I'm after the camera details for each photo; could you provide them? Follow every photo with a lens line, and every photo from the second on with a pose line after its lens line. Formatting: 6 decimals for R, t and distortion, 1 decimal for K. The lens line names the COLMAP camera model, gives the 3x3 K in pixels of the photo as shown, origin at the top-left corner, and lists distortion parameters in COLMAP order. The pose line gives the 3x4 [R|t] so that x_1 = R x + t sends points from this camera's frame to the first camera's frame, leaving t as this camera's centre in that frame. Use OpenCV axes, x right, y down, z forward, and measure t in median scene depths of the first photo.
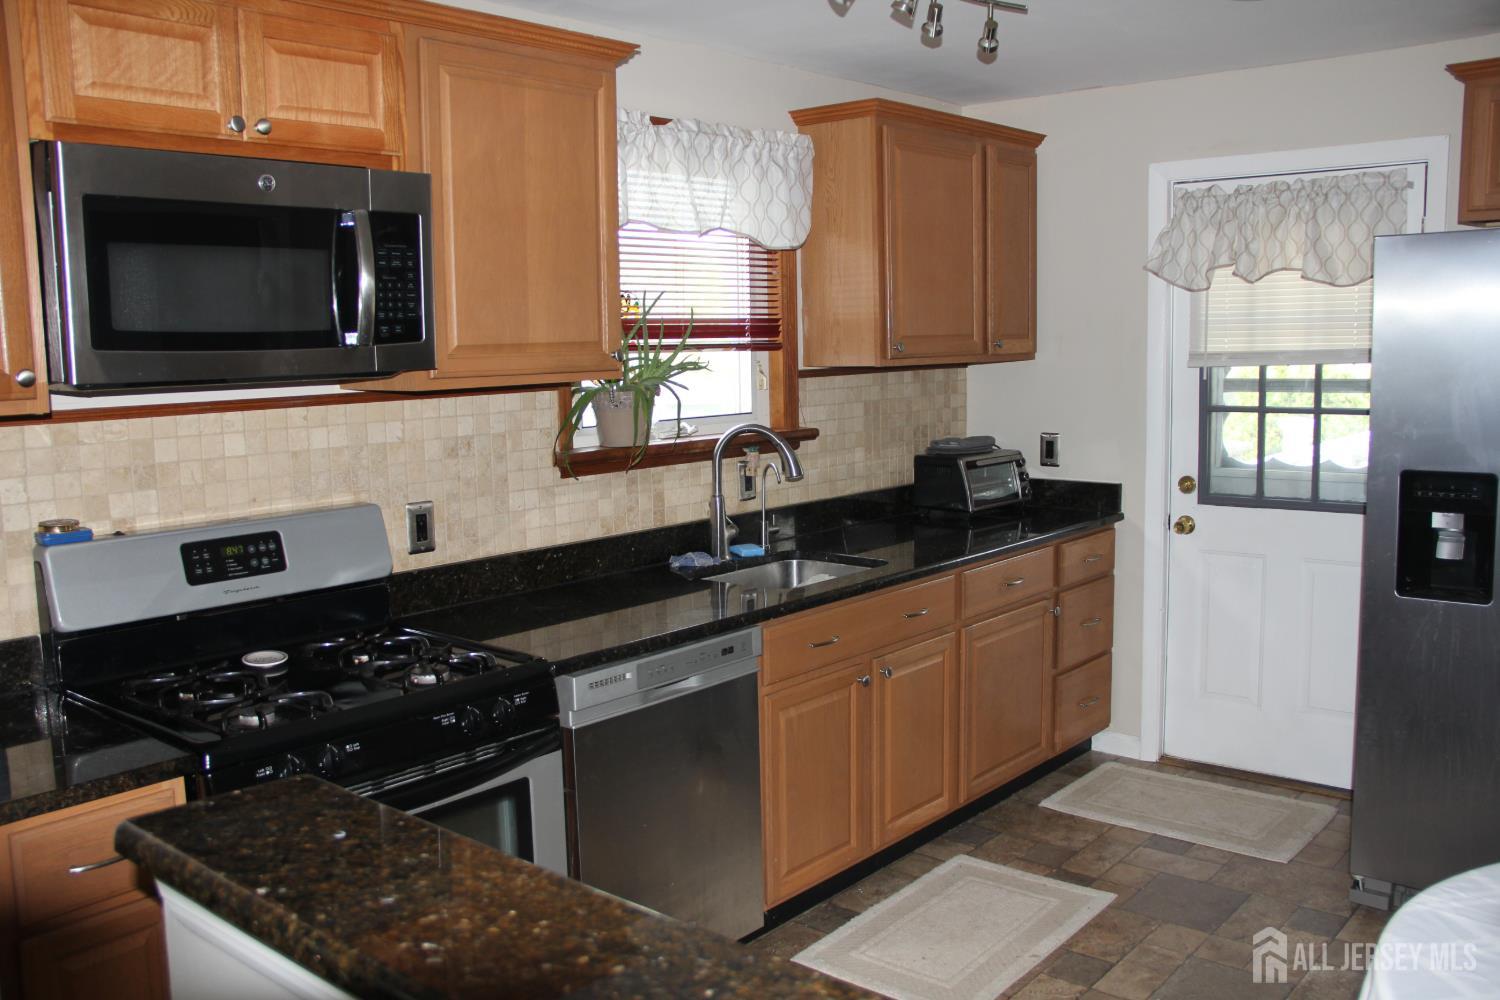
lens RADIAL K [[1289.8, 0, 748.4], [0, 1289.8, 503.7], [0, 0, 1]] dist [-0.154405, 0.125156]
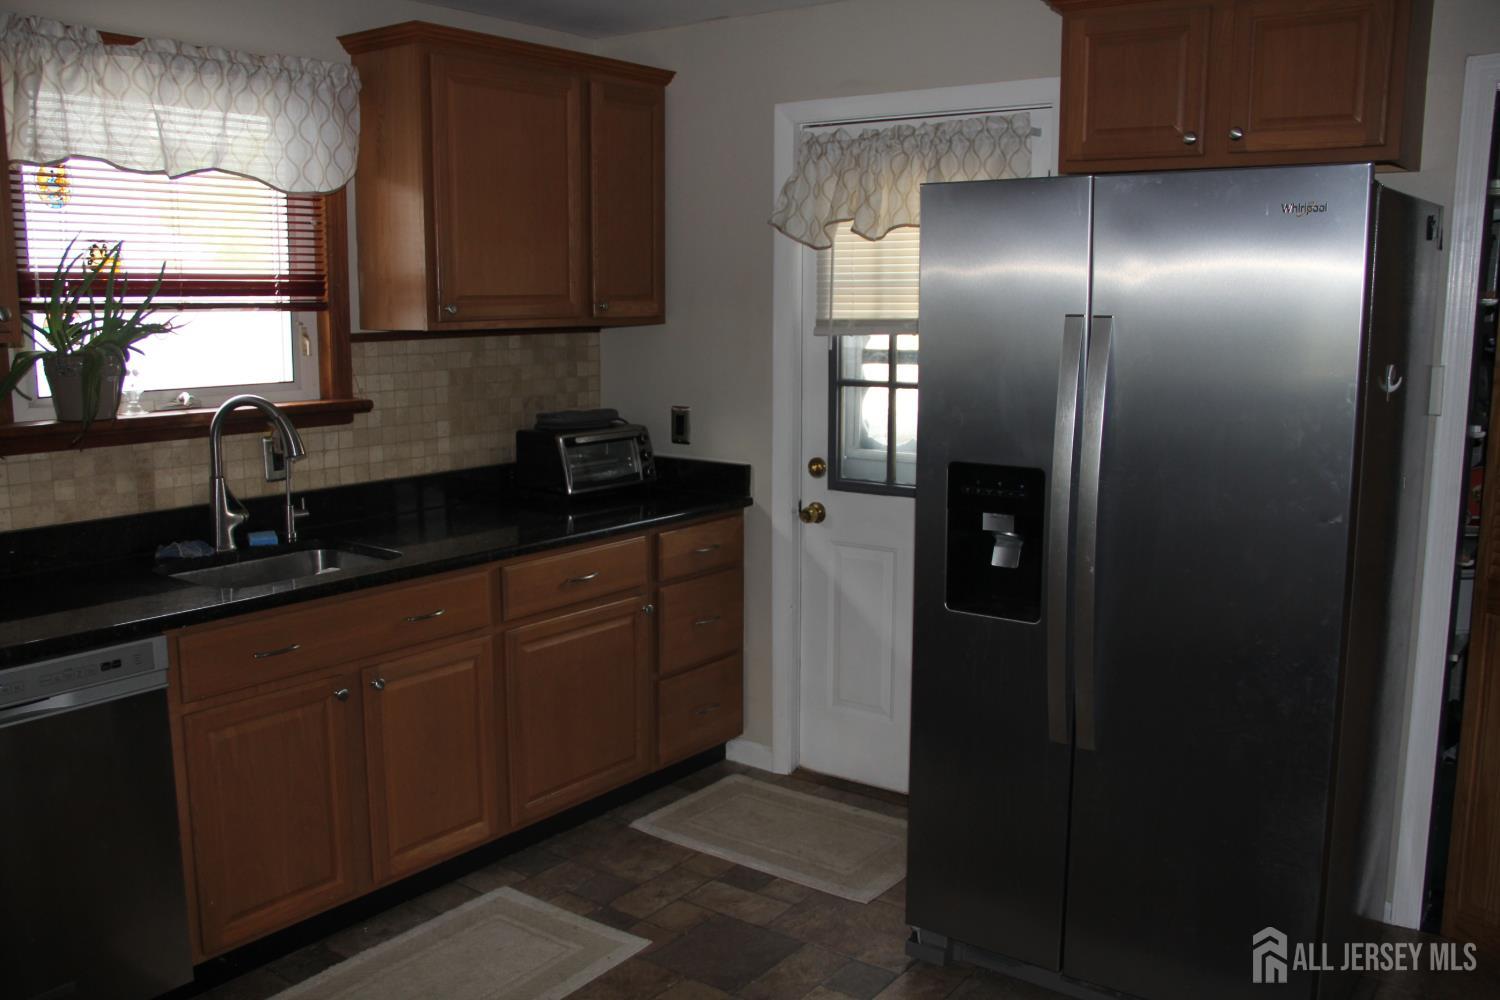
lens RADIAL K [[1289.8, 0, 741.5], [0, 1289.8, 506.3], [0, 0, 1]] dist [-0.154405, 0.125156]
pose [[0.997121, 0.012532, 0.074788, 0.257516], [-0.014840, 0.999428, 0.030390, -0.016686], [-0.074364, -0.031413, 0.996736, 0.116080]]
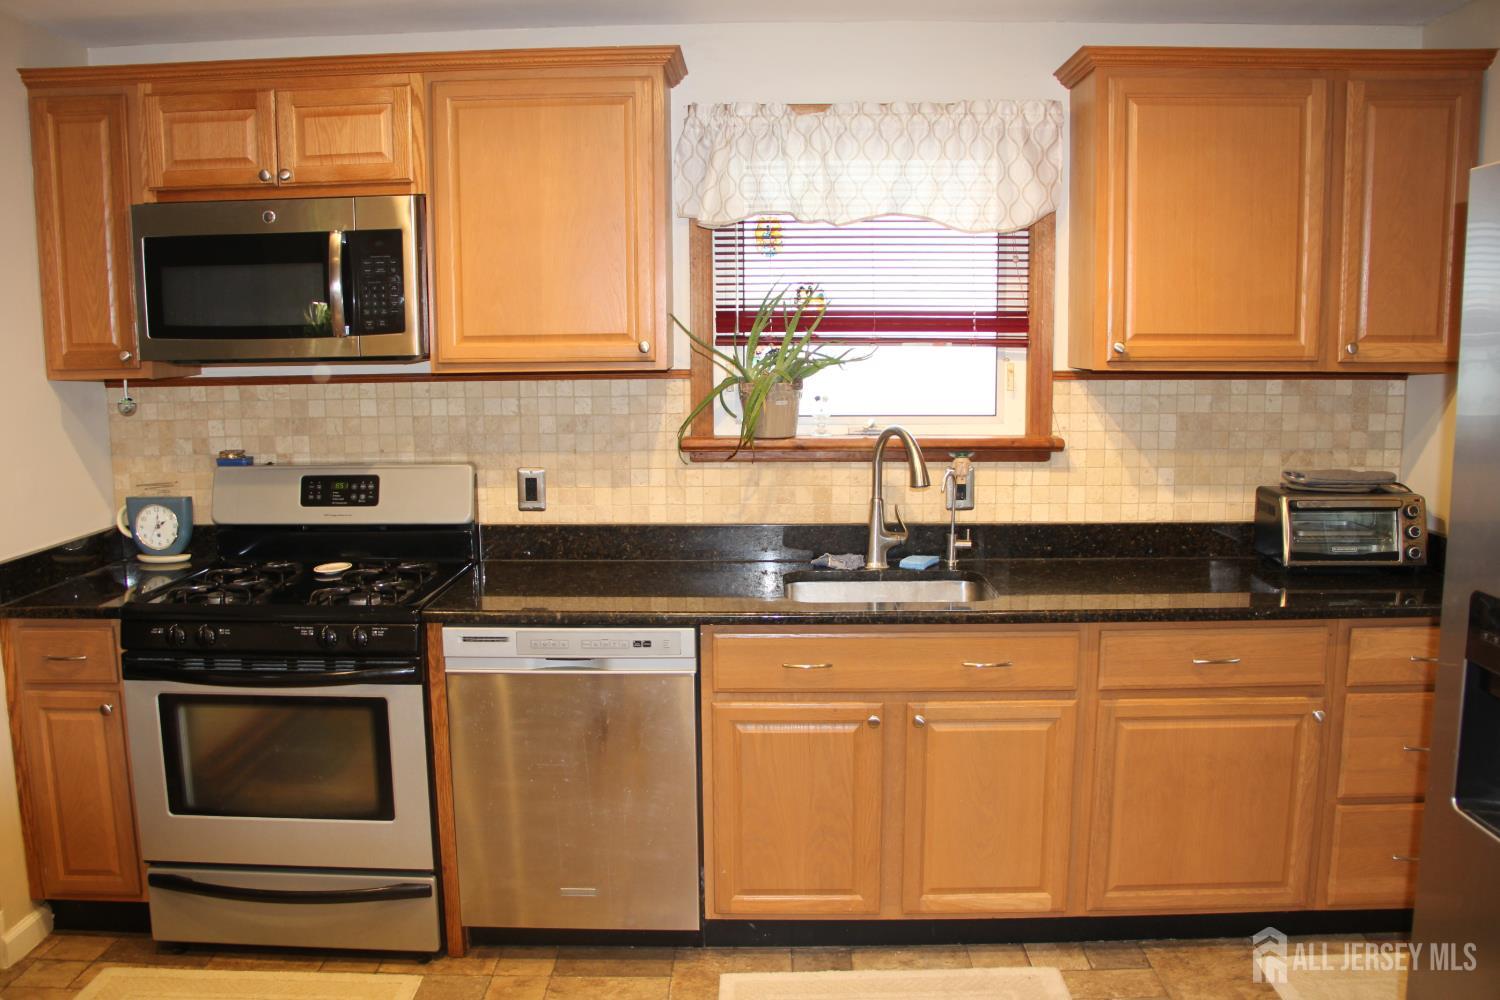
lens RADIAL K [[1206.6, 0, 750.8], [0, 1206.6, 513.4], [0, 0, 1]] dist [-0.141674, 0.019773]
pose [[0.641077, 0.128119, -0.756707, 0.565237], [-0.104289, 0.991365, 0.079497, -0.054103], [0.760358, 0.027952, 0.648902, 0.344059]]
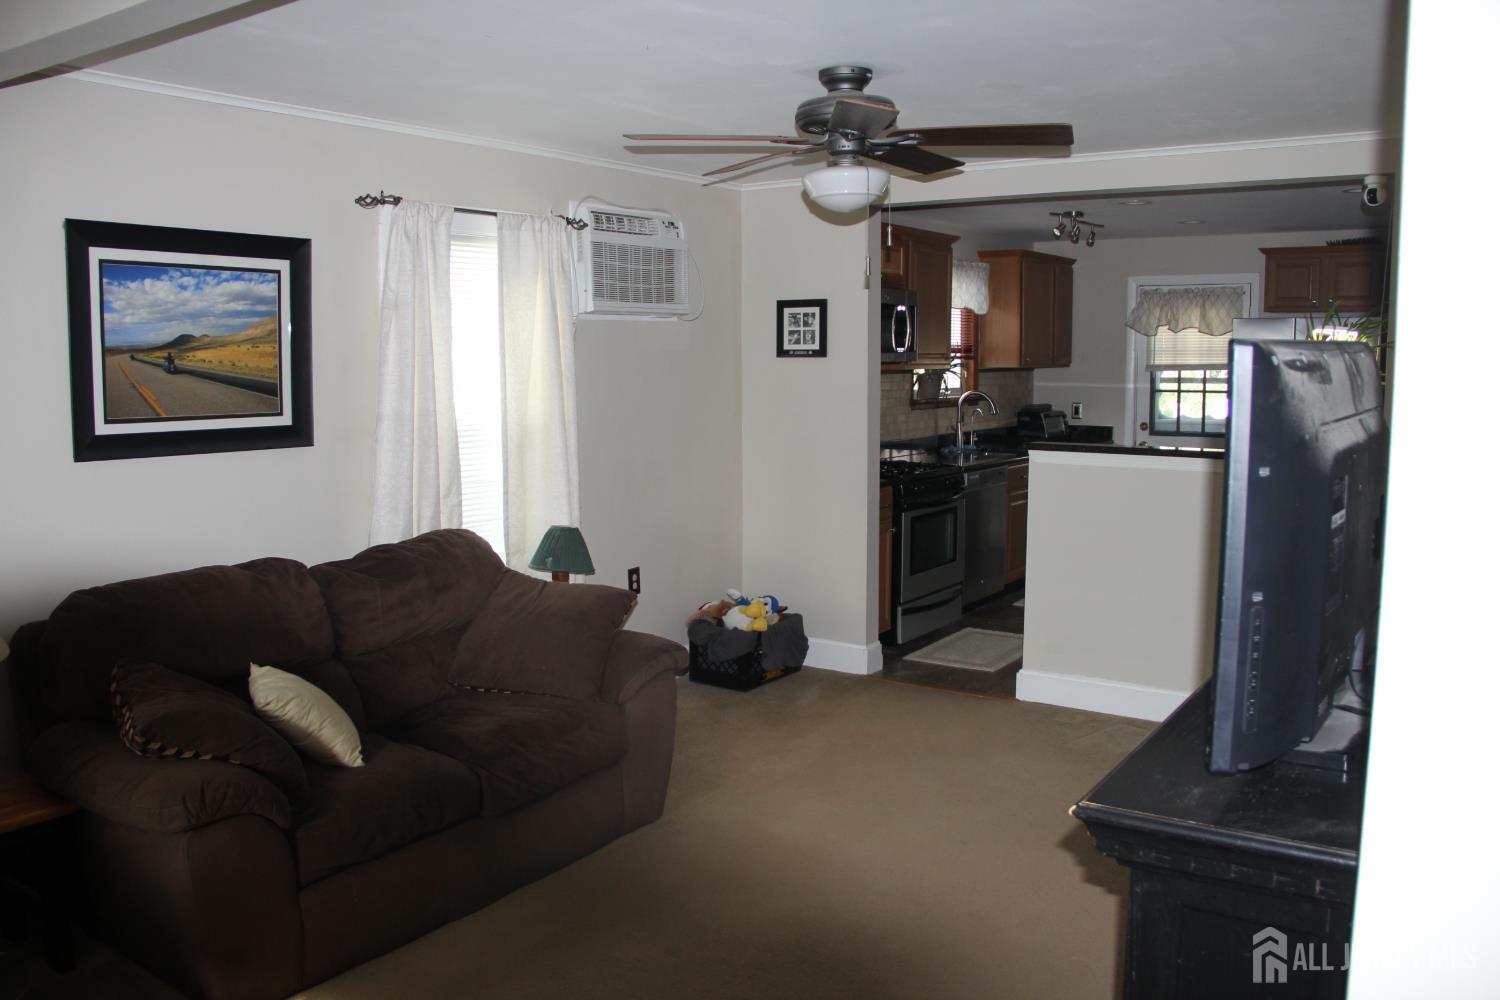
lens RADIAL K [[1289.8, 0, 751.8], [0, 1289.8, 494.6], [0, 0, 1]] dist [-0.154405, 0.125156]
pose [[0.993035, 0.006117, 0.117663, -0.638103], [-0.003461, 0.999735, -0.022757, 0.171388], [-0.117771, 0.022191, 0.992793, -1.187598]]
